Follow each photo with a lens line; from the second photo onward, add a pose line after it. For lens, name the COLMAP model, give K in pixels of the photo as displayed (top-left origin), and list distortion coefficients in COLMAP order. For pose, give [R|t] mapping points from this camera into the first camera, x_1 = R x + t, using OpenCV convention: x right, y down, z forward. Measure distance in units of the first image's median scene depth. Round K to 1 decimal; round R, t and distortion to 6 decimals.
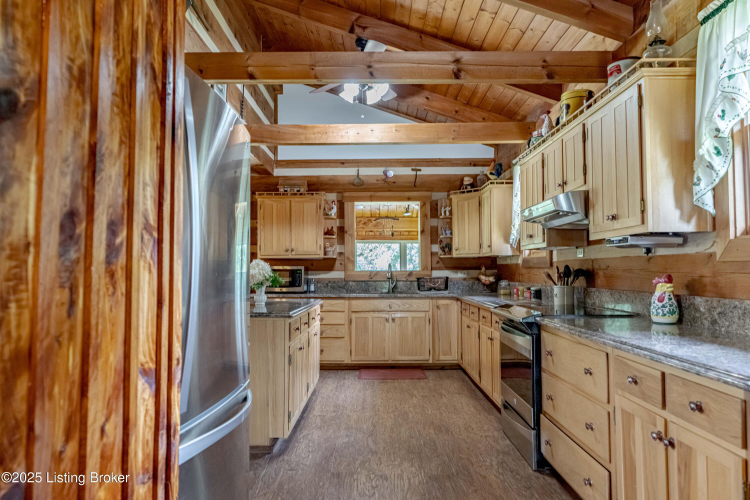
lens RADIAL K [[507.4, 0, 376.3], [0, 507.4, 249.0], [0, 0, 1]] dist [0.012679, 0.000176]
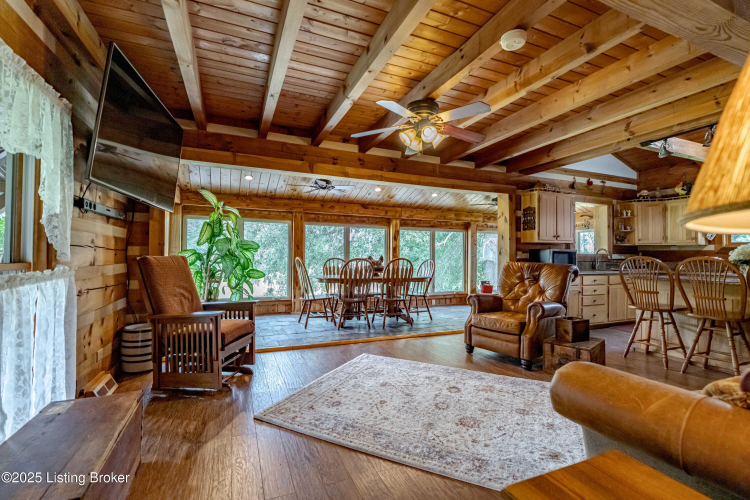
lens RADIAL K [[336.7, 0, 372.8], [0, 336.7, 249.2], [0, 0, 1]] dist [-0.012049, 0.002540]
pose [[0.927699, 0.020663, 0.372756, -0.885139], [-0.032368, 0.999159, 0.025170, 0.027157], [-0.371923, -0.035416, 0.927588, 0.390346]]
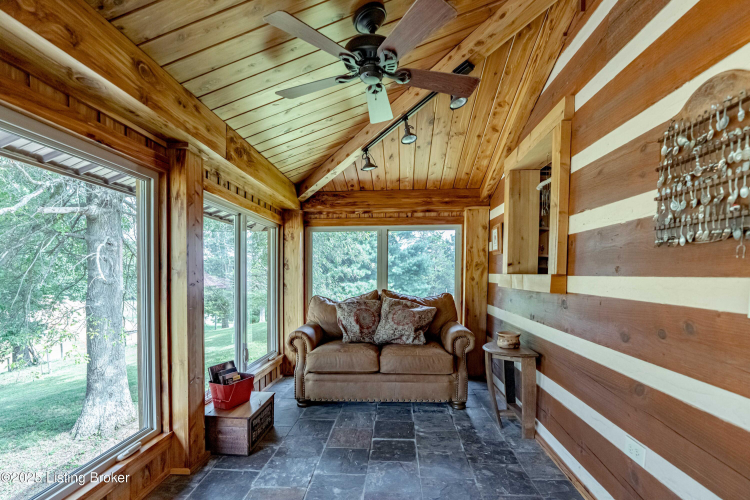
lens RADIAL K [[336.7, 0, 351.2], [0, 336.7, 286.8], [0, 0, 1]] dist [-0.012049, 0.002540]
pose [[0.084657, -0.036722, 0.995733, -0.373130], [-0.060054, 0.997316, 0.041887, 0.054004], [-0.994599, -0.063344, 0.082225, 1.241088]]
